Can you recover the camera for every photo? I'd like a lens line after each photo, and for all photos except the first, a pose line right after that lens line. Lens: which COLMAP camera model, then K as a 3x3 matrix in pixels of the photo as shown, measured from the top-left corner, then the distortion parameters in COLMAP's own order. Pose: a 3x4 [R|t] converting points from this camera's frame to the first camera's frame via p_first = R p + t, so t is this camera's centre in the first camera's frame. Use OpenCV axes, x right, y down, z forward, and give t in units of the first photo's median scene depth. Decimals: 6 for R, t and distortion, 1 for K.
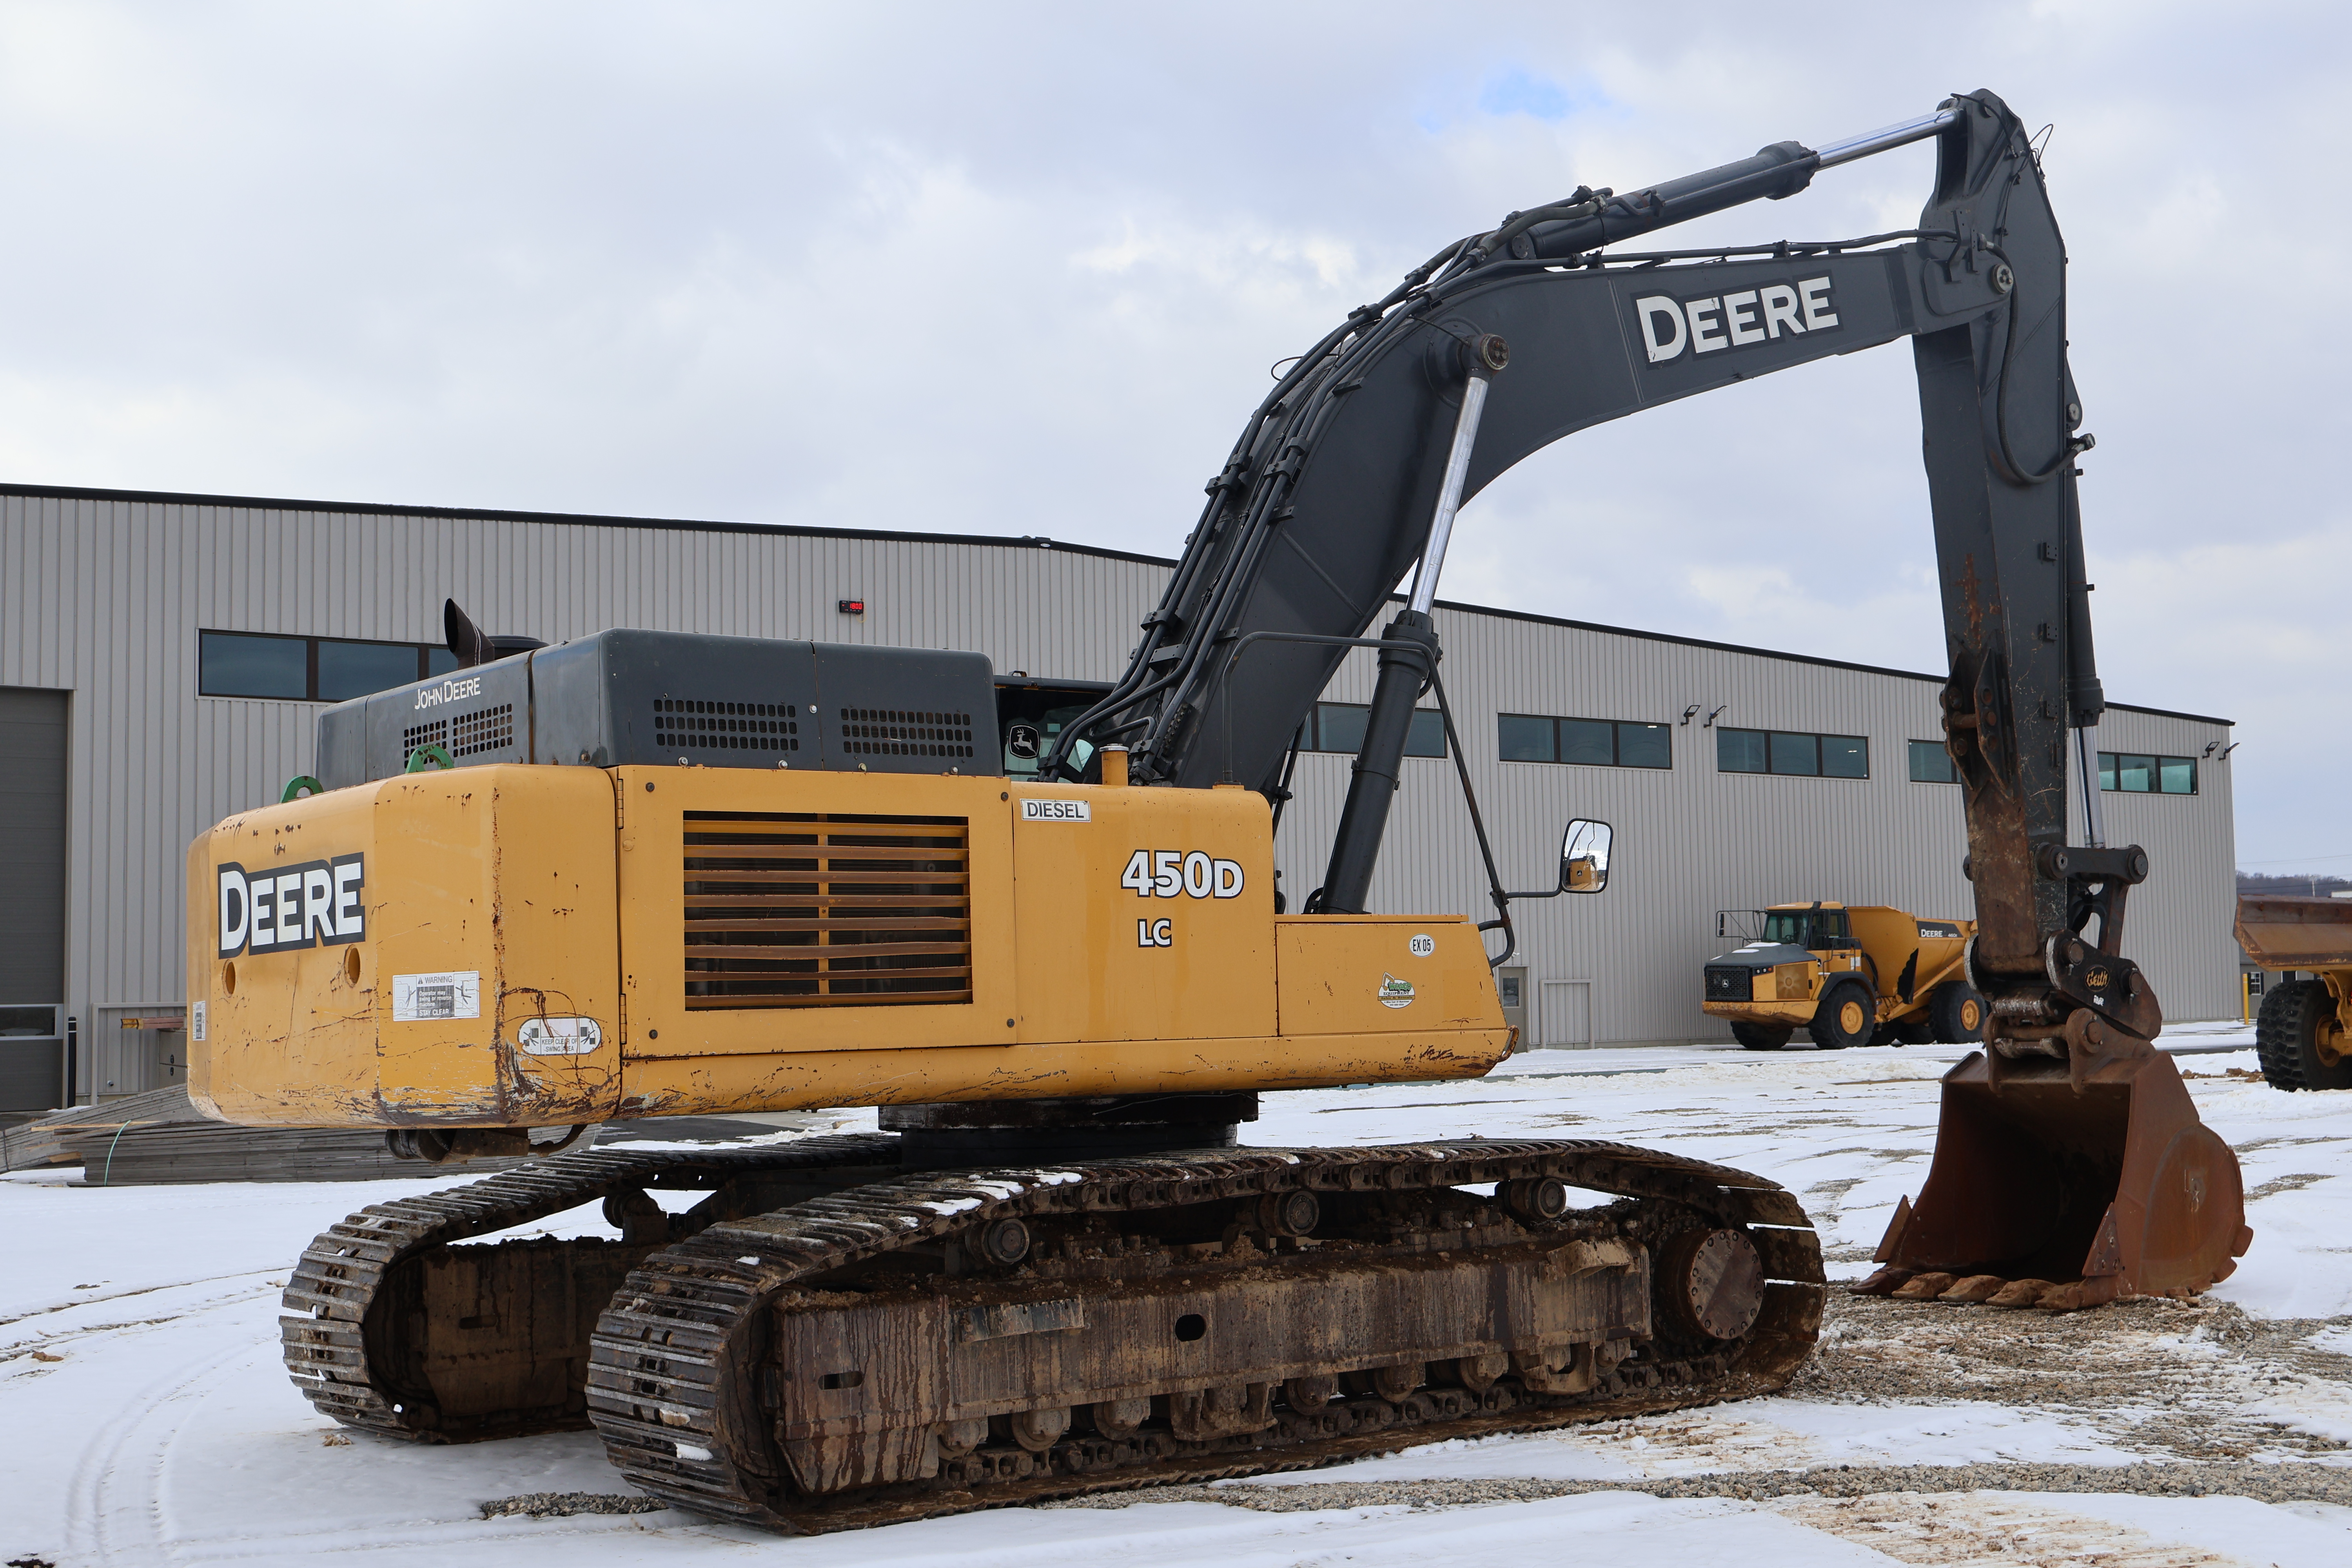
lens RADIAL K [[2846.1, 0, 1176.5], [0, 2846.1, 797.3], [0, 0, 1]] dist [0.014697, 0.000000]
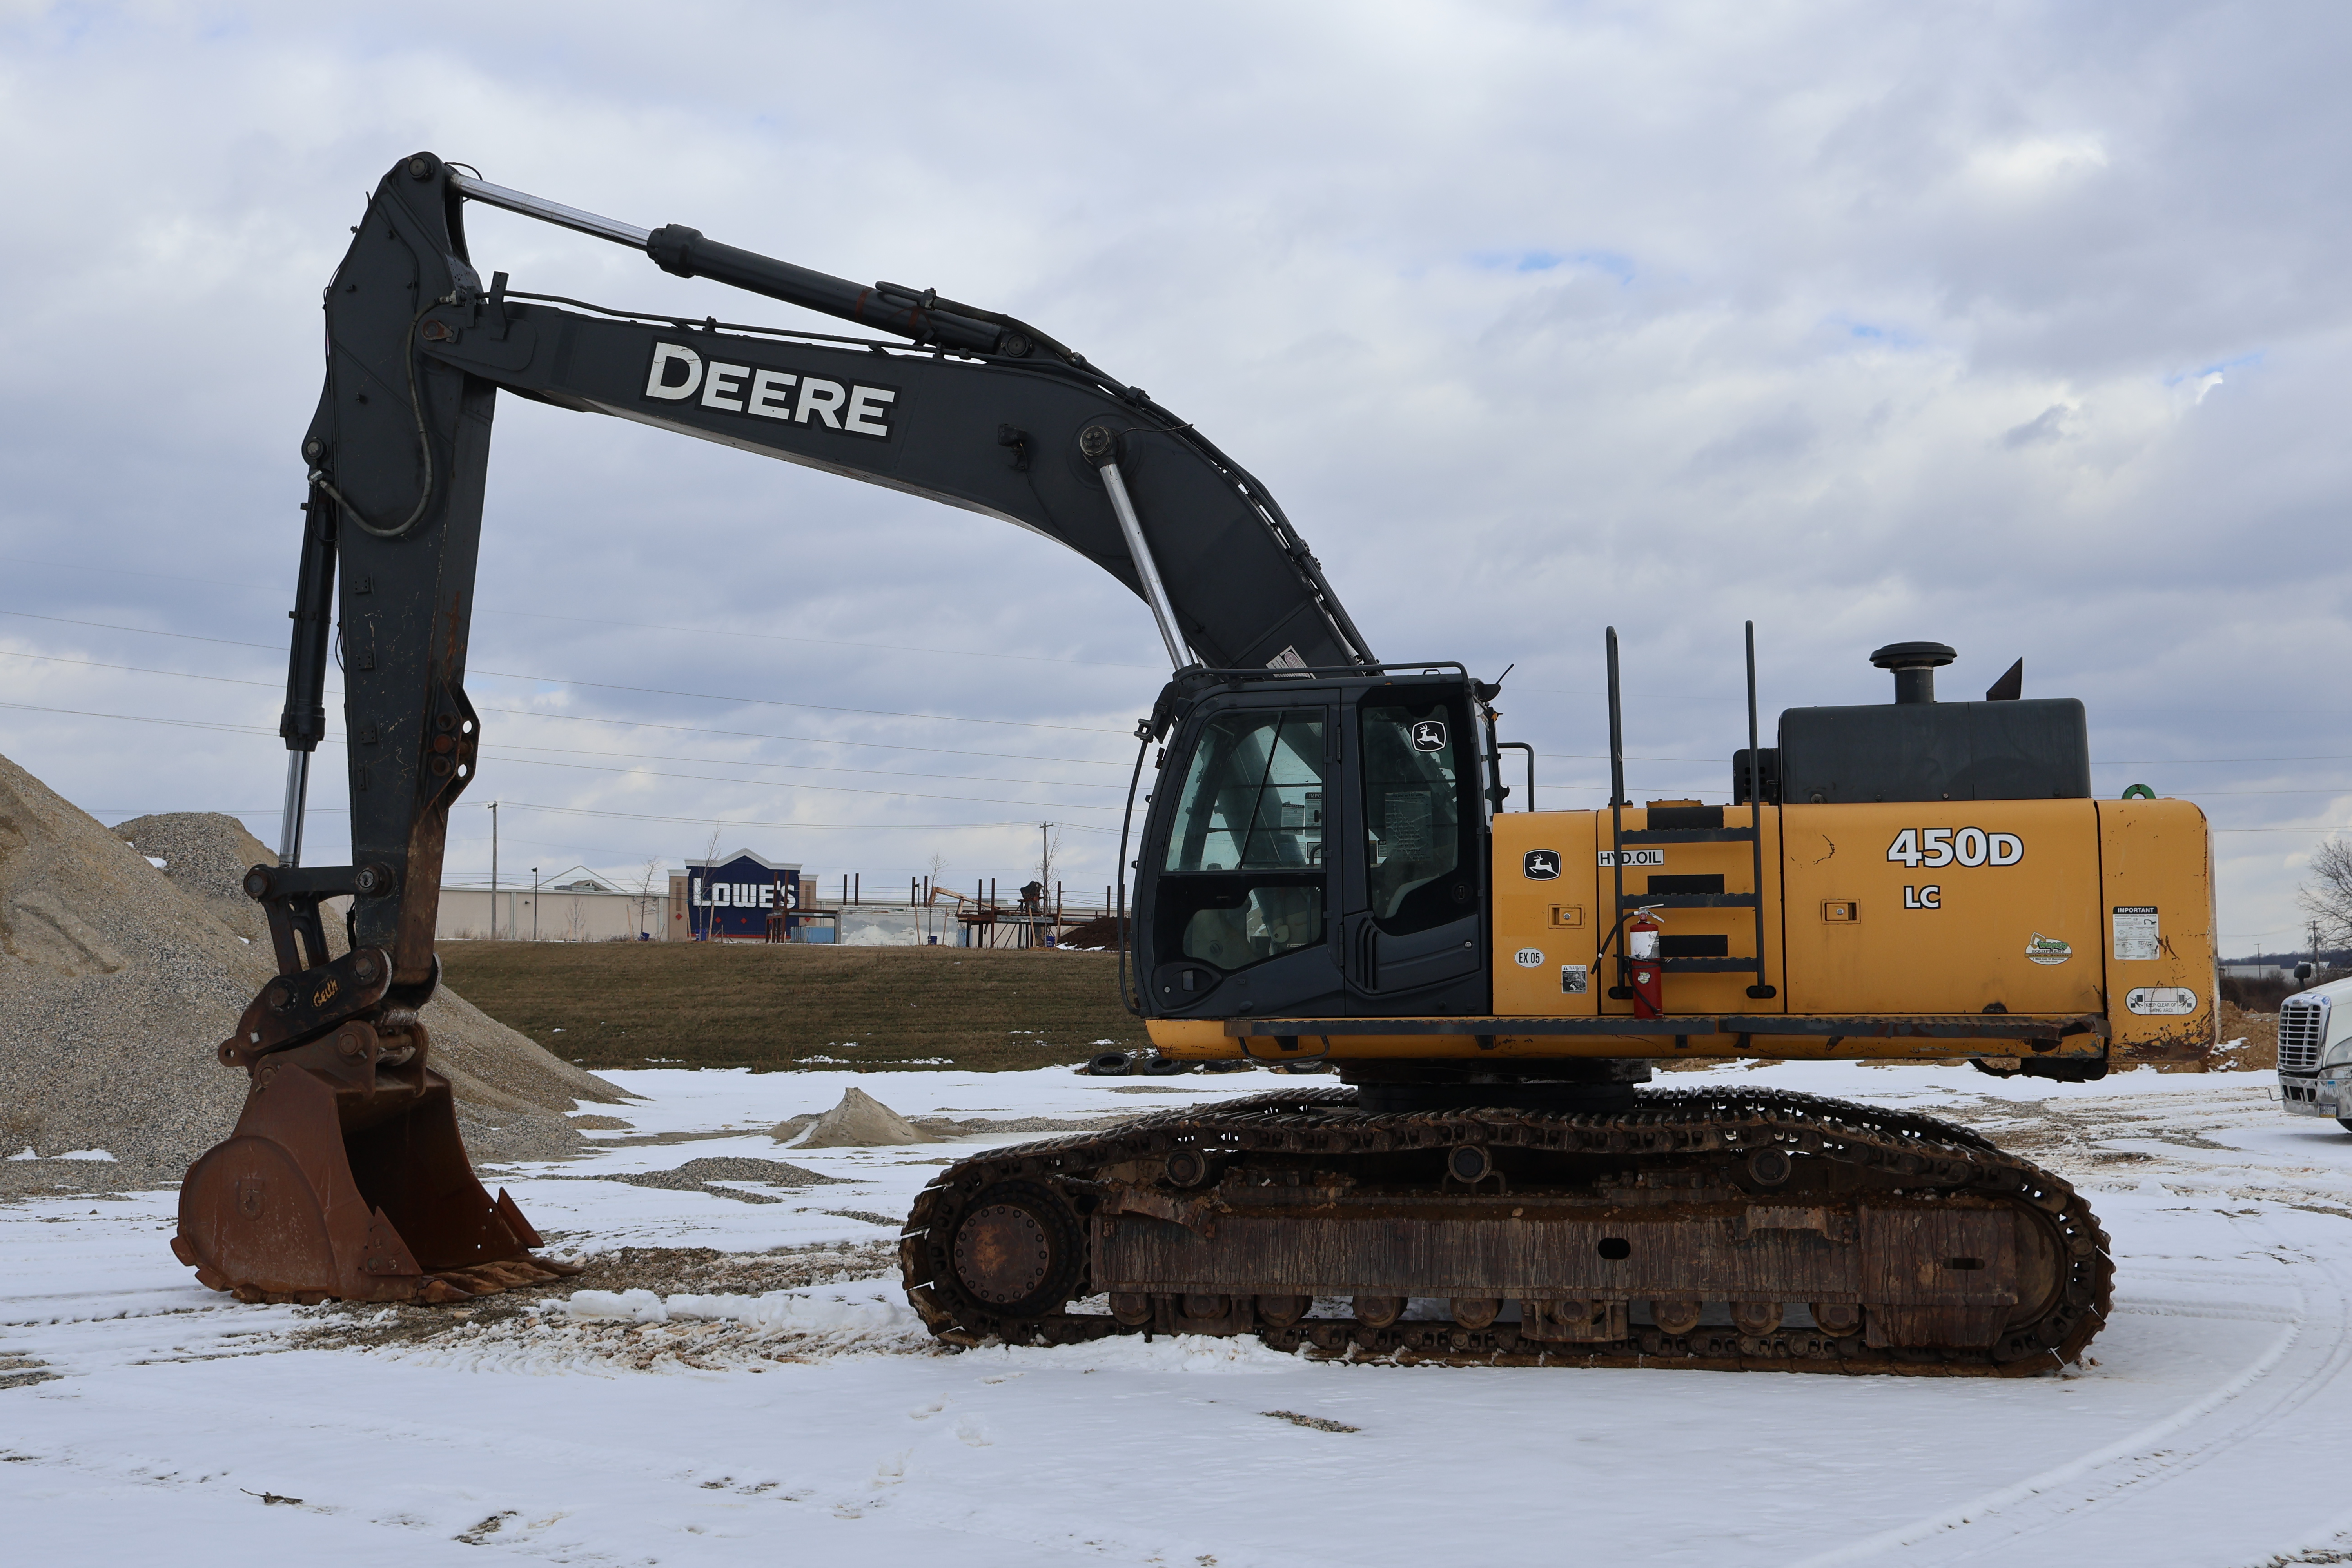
lens RADIAL K [[2400.7, 0, 1164.4], [0, 2400.7, 801.0], [0, 0, 1]] dist [0.005653, 0.000000]
pose [[-0.639403, 0.093470, 0.763169, -0.769281], [-0.033380, 0.988273, -0.149007, 0.158301], [-0.768147, -0.120750, -0.628785, 1.822942]]
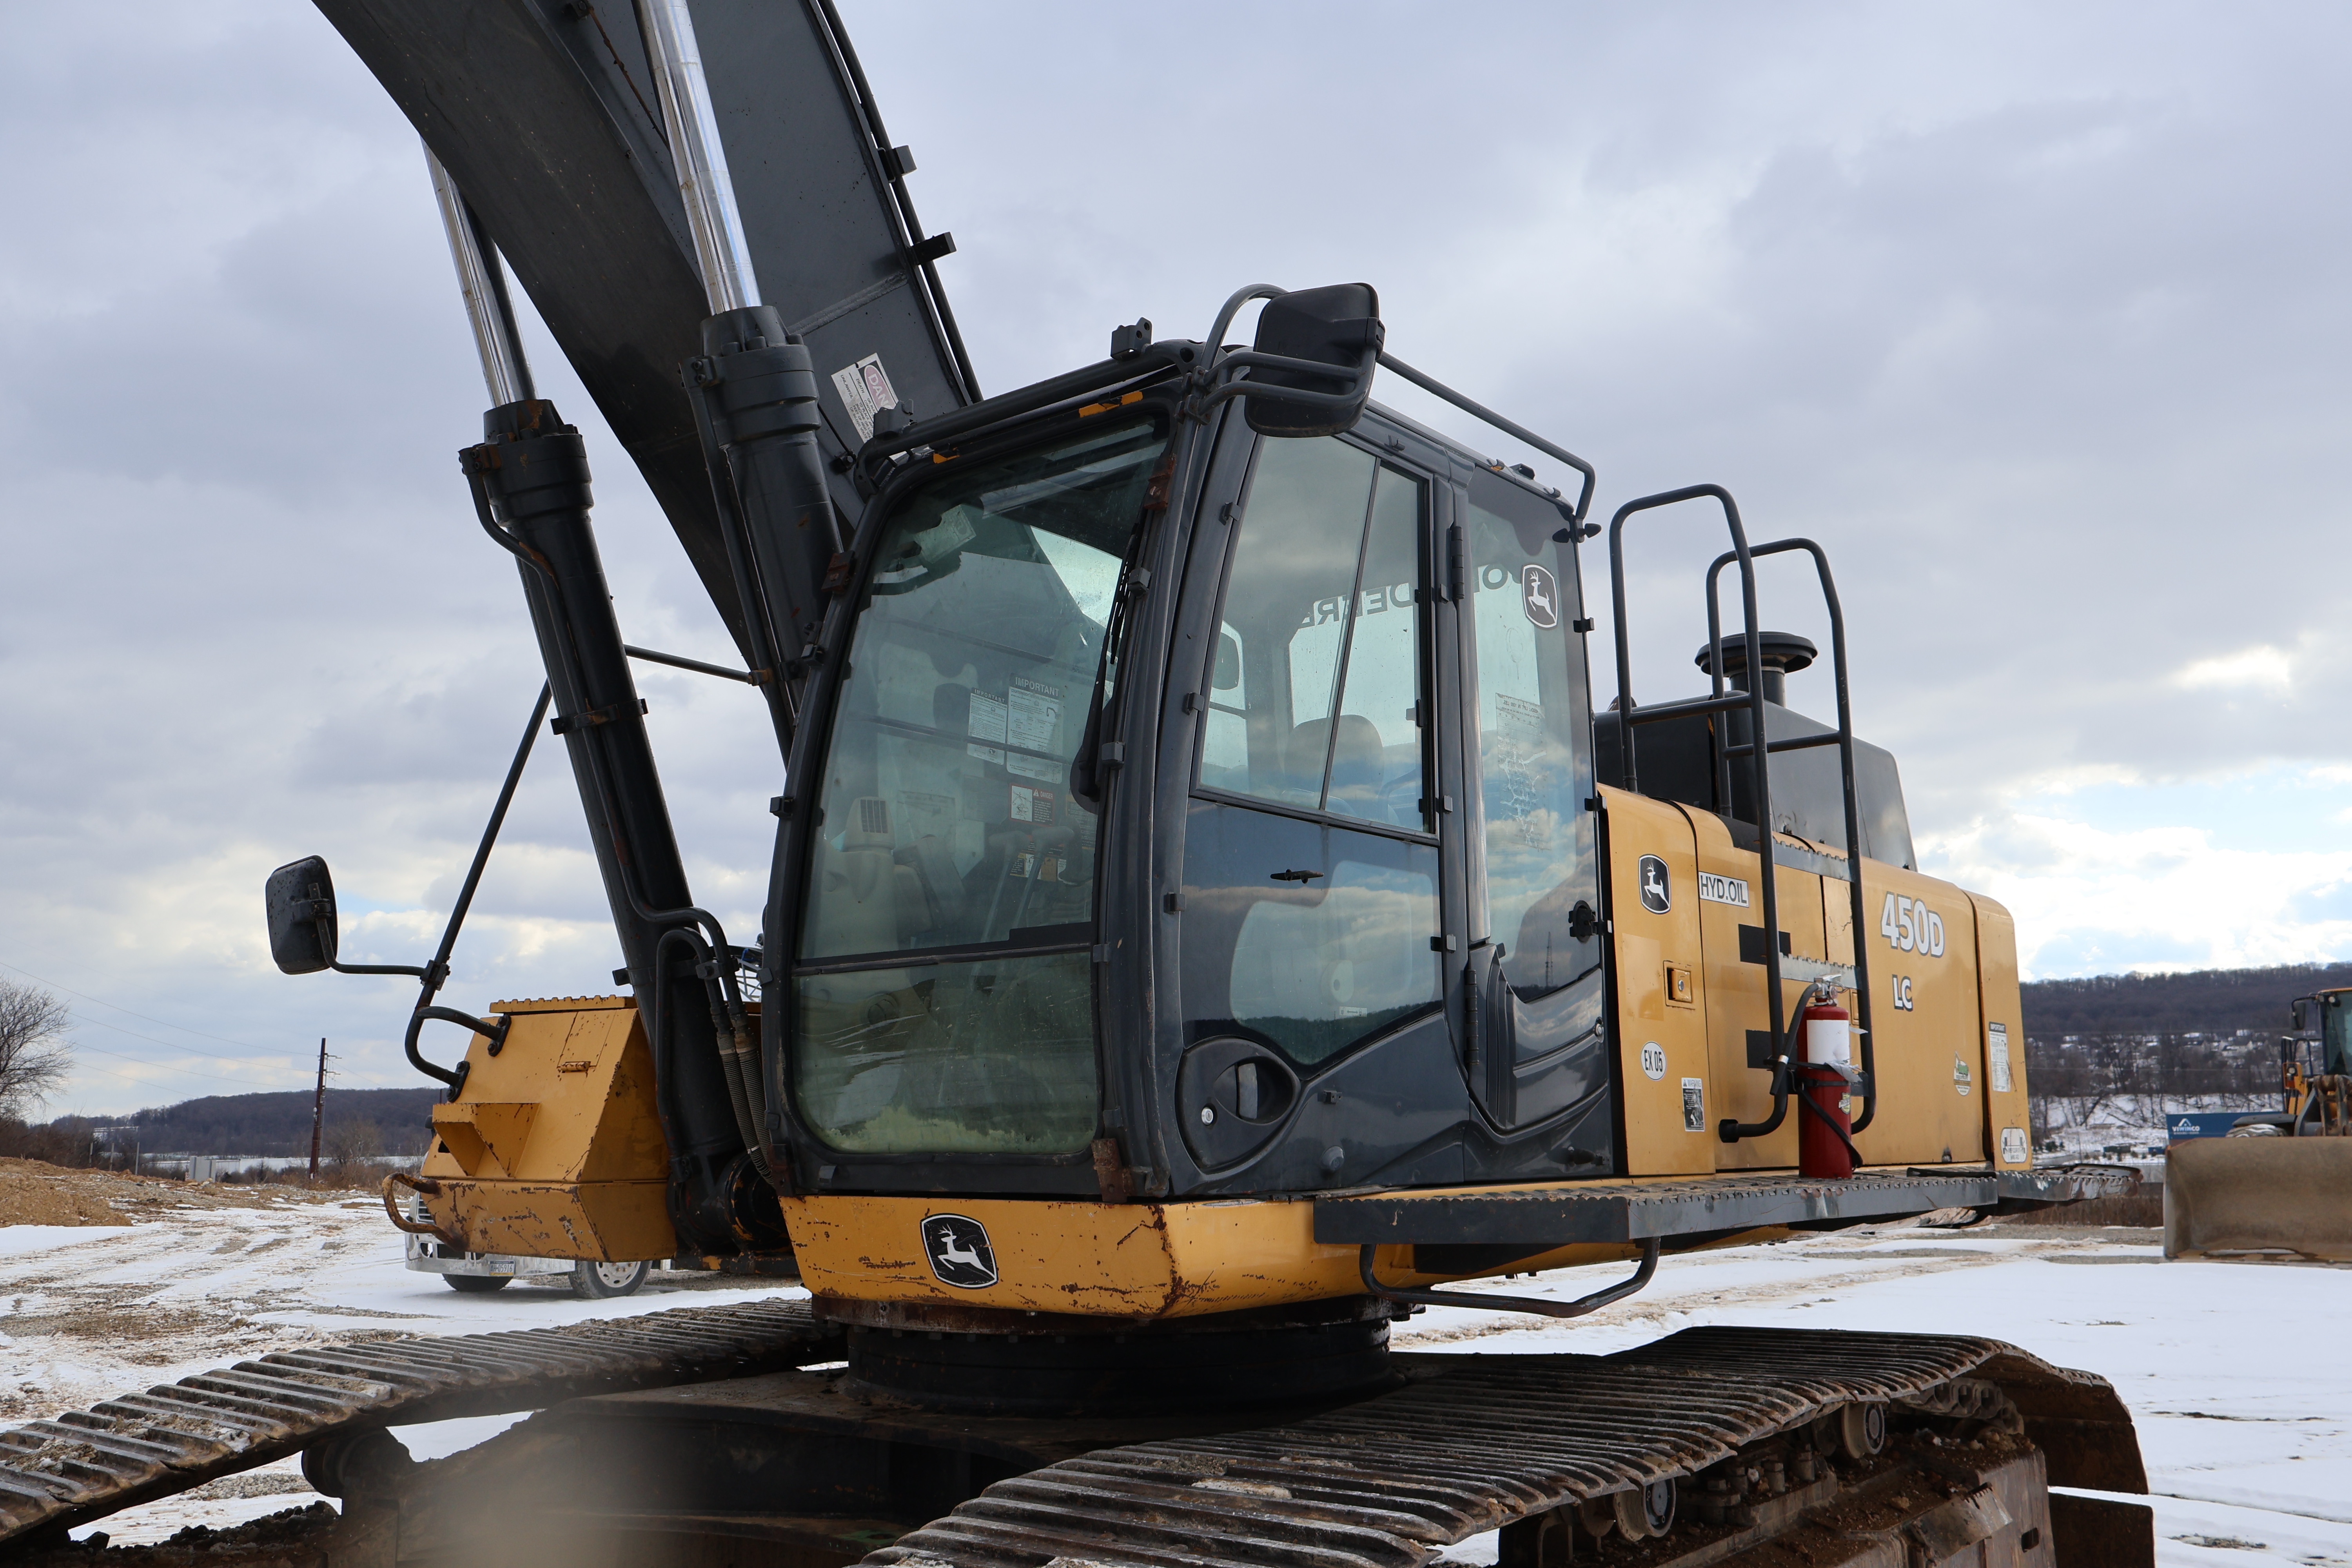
lens RADIAL K [[1947.3, 0, 1169.1], [0, 1947.3, 806.9], [0, 0, 1]] dist [0.004666, 0.000446]
pose [[-0.972027, -0.006642, -0.234775, 0.055016], [0.049043, 0.971825, -0.230545, 0.109406], [0.229692, -0.235610, -0.944314, 1.470623]]
